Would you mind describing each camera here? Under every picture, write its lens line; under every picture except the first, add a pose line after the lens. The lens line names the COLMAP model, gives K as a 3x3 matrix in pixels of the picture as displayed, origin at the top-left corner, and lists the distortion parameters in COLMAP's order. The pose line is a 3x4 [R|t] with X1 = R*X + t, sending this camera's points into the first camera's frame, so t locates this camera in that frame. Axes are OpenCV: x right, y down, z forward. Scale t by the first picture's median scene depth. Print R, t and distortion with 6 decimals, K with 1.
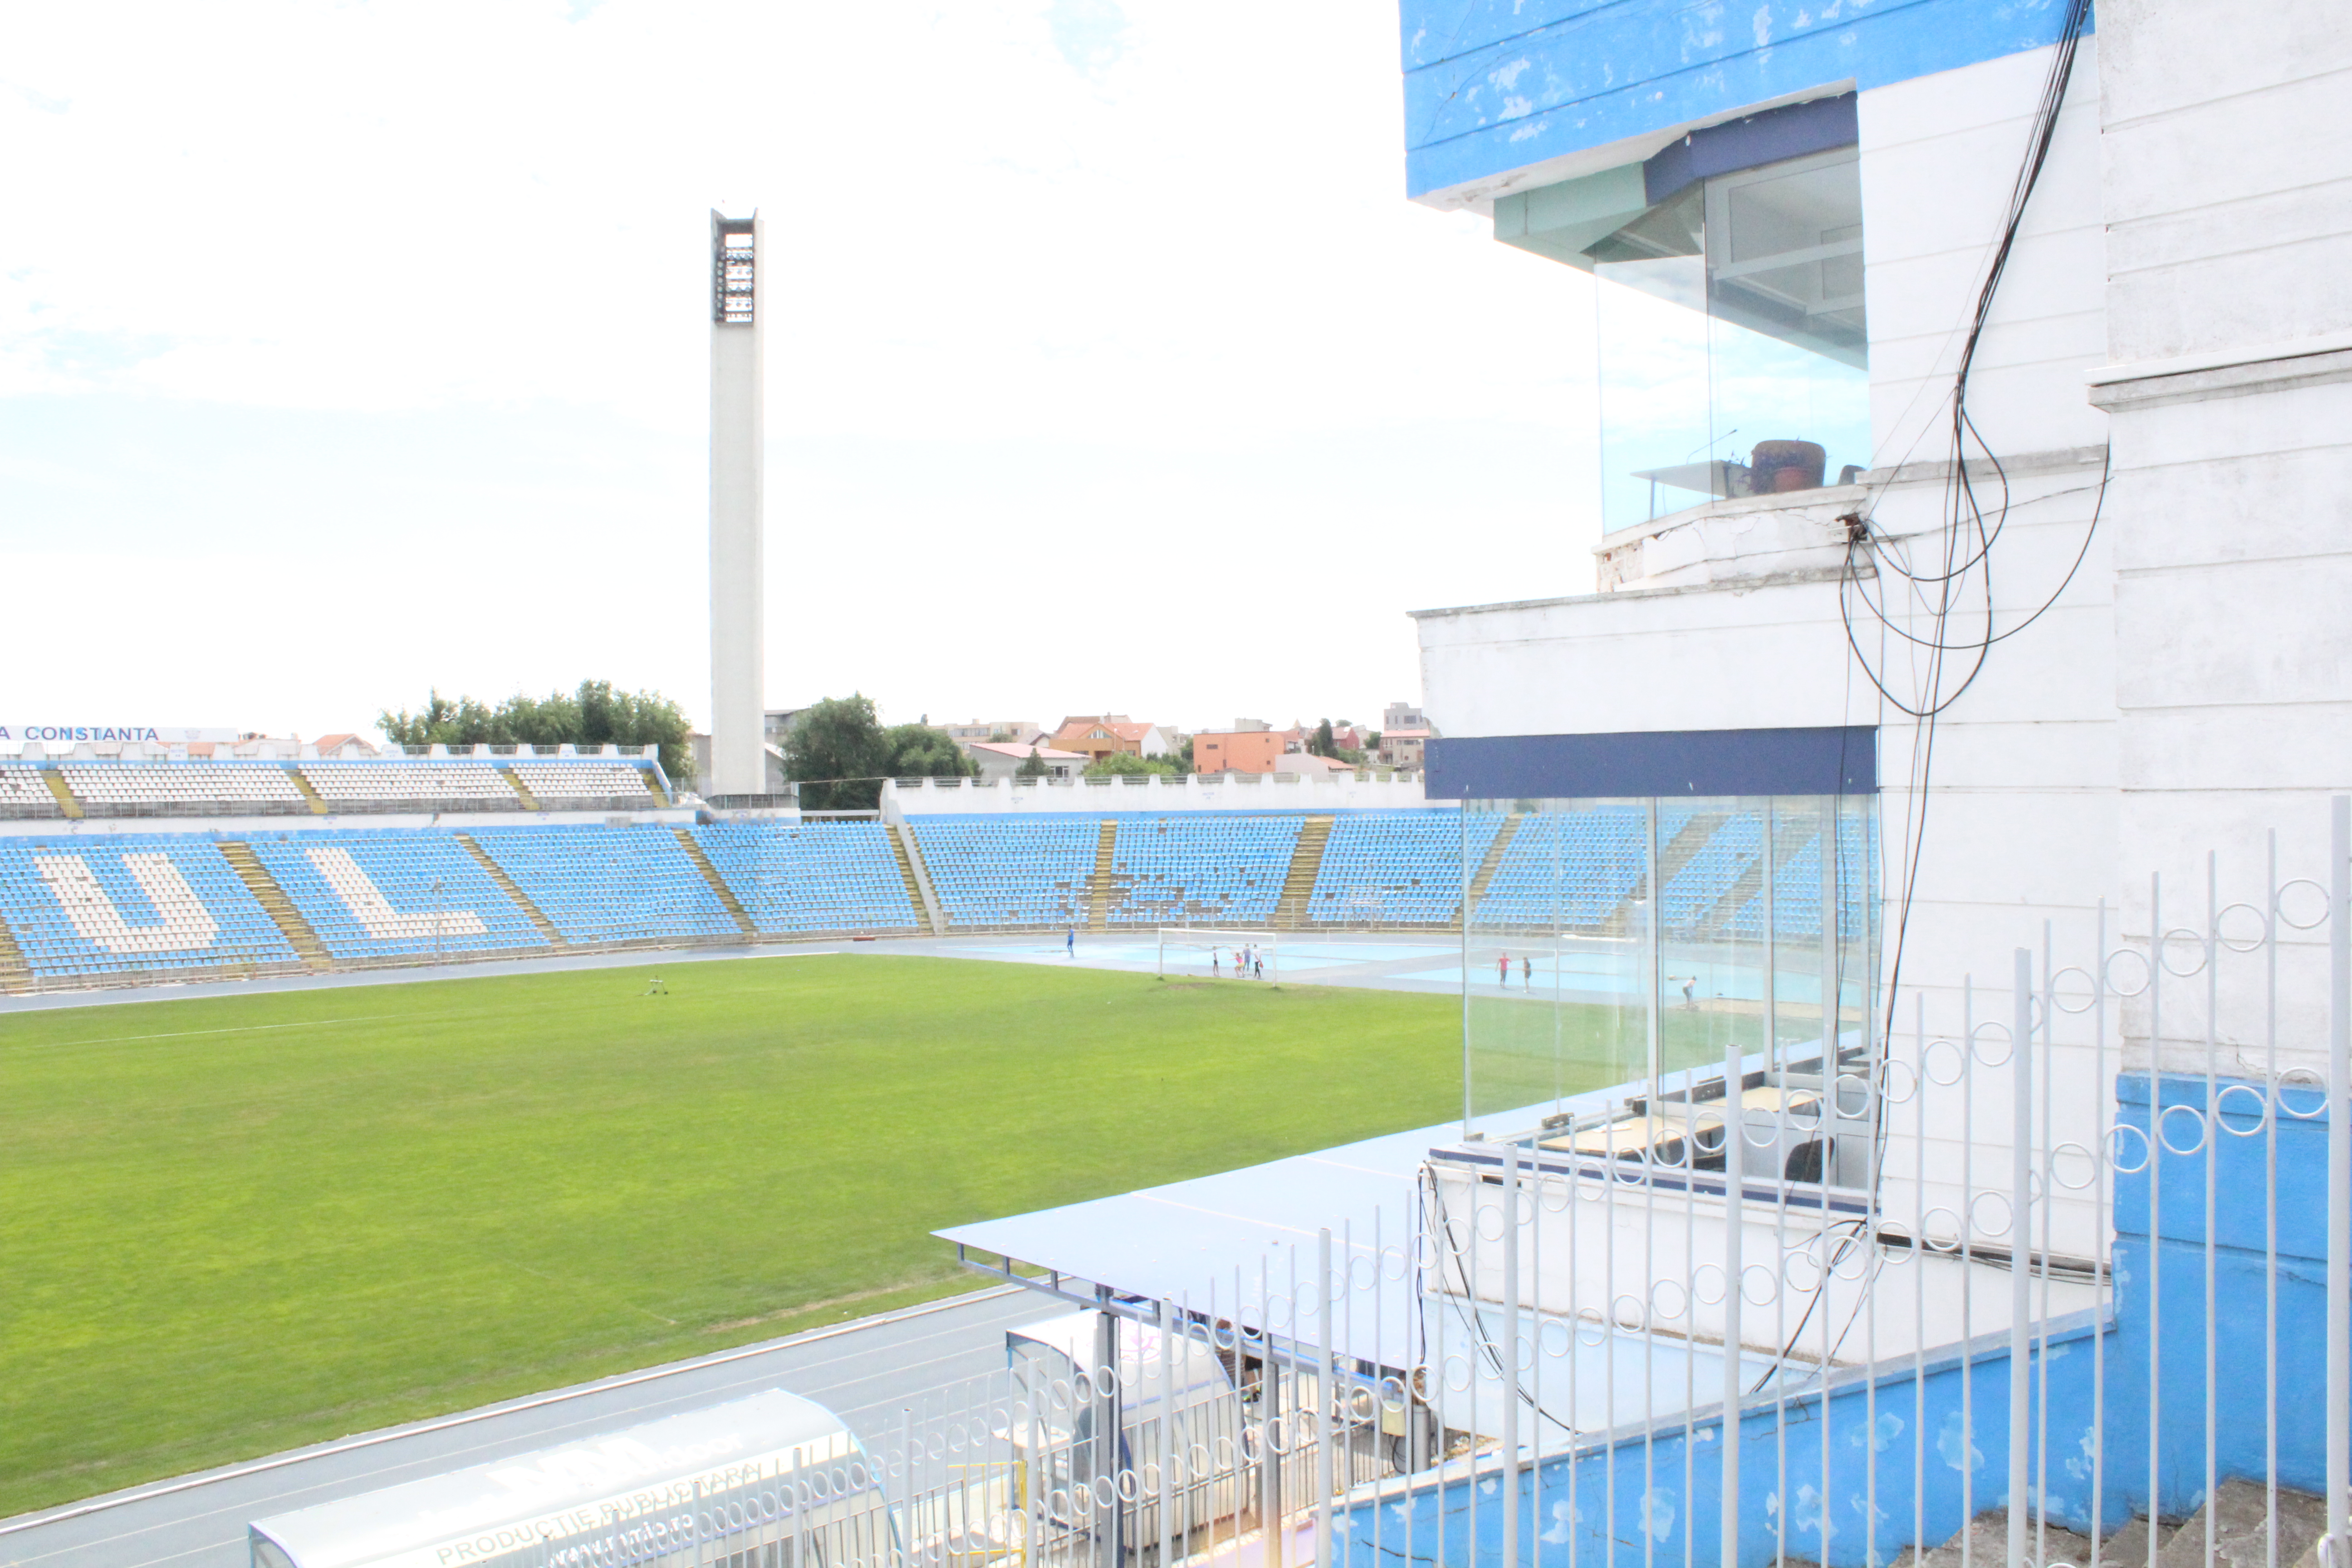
lens RADIAL K [[1966.6, 0, 1175.7], [0, 1966.6, 781.6], [0, 0, 1]] dist [-0.167183, 0.150149]
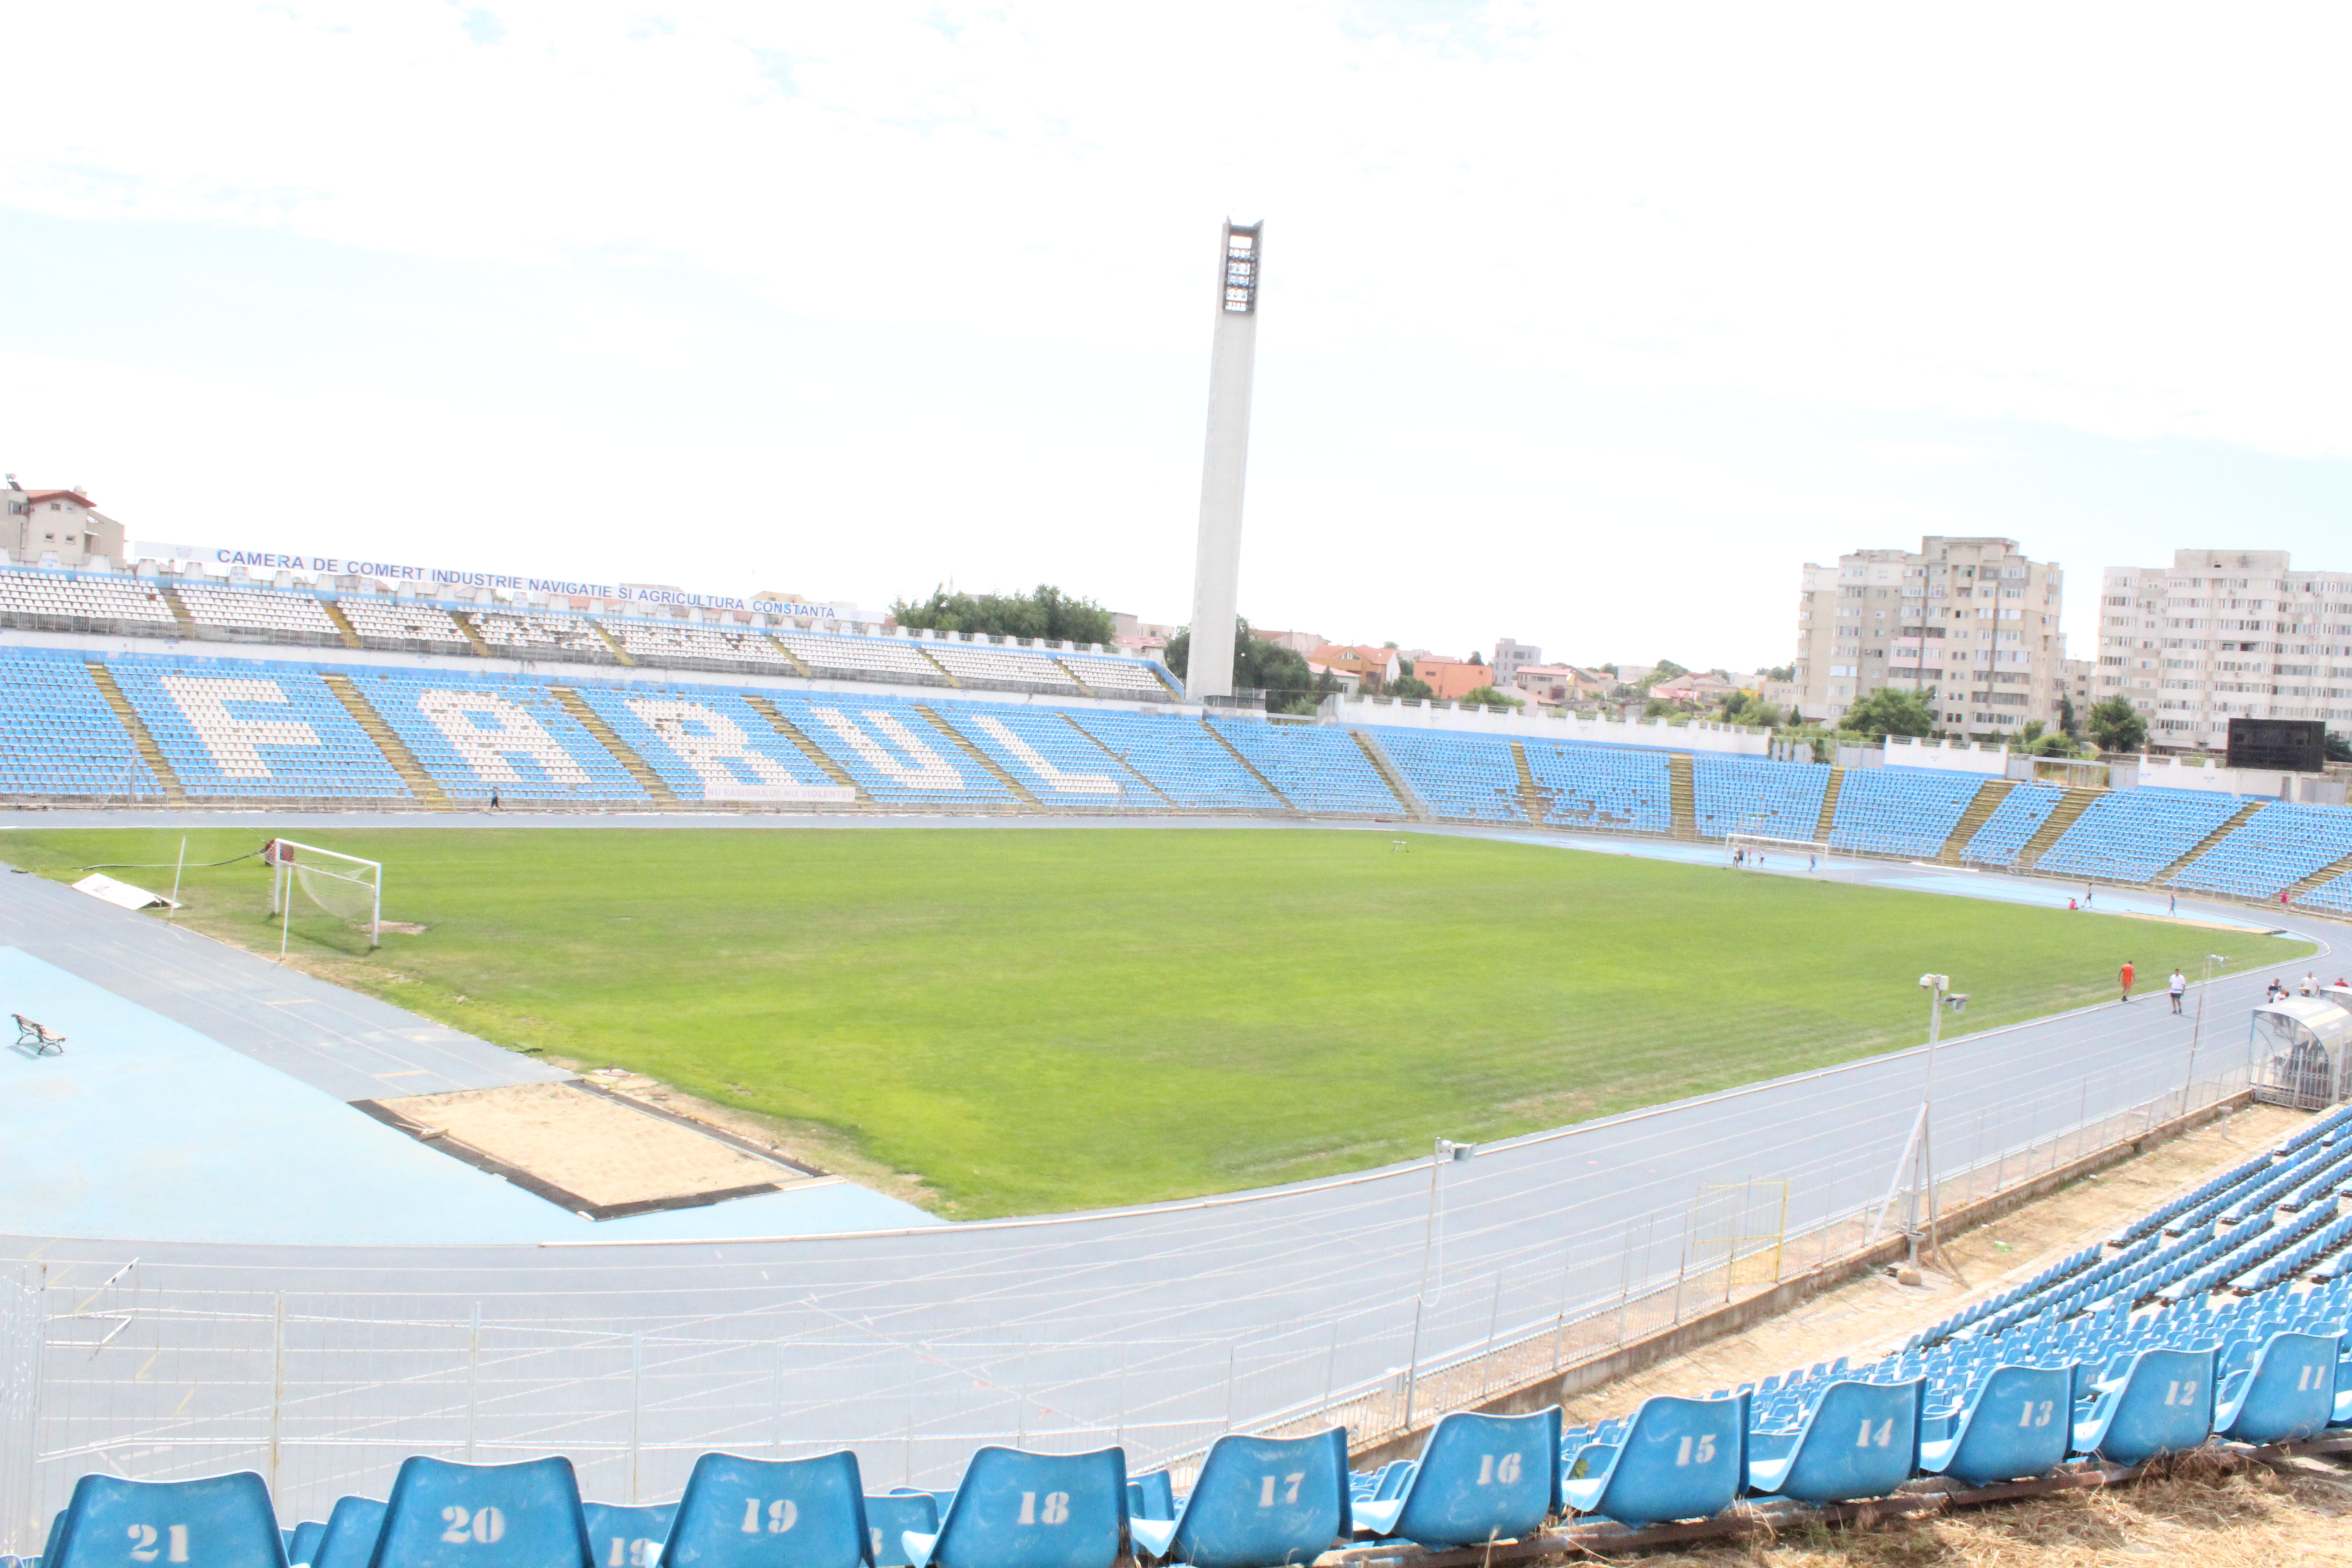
lens RADIAL K [[1966.6, 0, 1178.3], [0, 1966.6, 766.4], [0, 0, 1]] dist [-0.167183, 0.150149]
pose [[0.995922, 0.085796, 0.027887, -0.353424], [-0.086883, 0.995397, 0.040439, 0.003881], [-0.024289, -0.042697, 0.998793, -0.309017]]
